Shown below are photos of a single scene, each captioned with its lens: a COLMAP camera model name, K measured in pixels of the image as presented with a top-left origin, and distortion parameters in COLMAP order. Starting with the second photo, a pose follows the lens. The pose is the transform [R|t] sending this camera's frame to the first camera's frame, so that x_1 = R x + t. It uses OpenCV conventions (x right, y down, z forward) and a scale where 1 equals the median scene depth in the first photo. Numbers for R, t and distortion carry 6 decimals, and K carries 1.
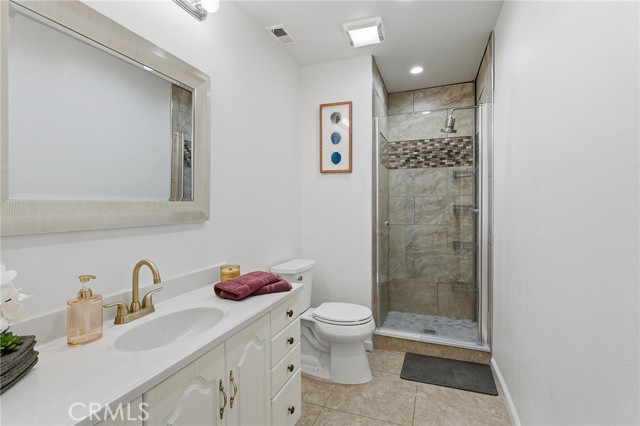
lens RADIAL K [[311.8, 0, 320.4], [0, 311.8, 210.3], [0, 0, 1]] dist [-0.001242, 0.000079]
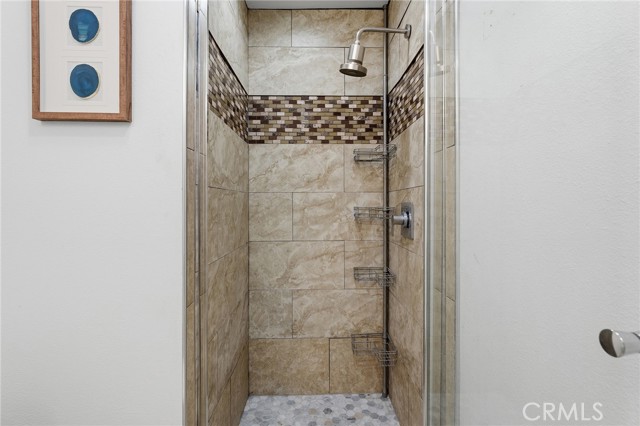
lens RADIAL K [[311.8, 0, 320.4], [0, 311.8, 210.3], [0, 0, 1]] dist [-0.001242, 0.000079]
pose [[0.930024, -0.001428, 0.367496, 0.140691], [-0.001215, 0.999975, 0.006959, -0.014953], [-0.367497, -0.006918, 0.929999, 0.453413]]
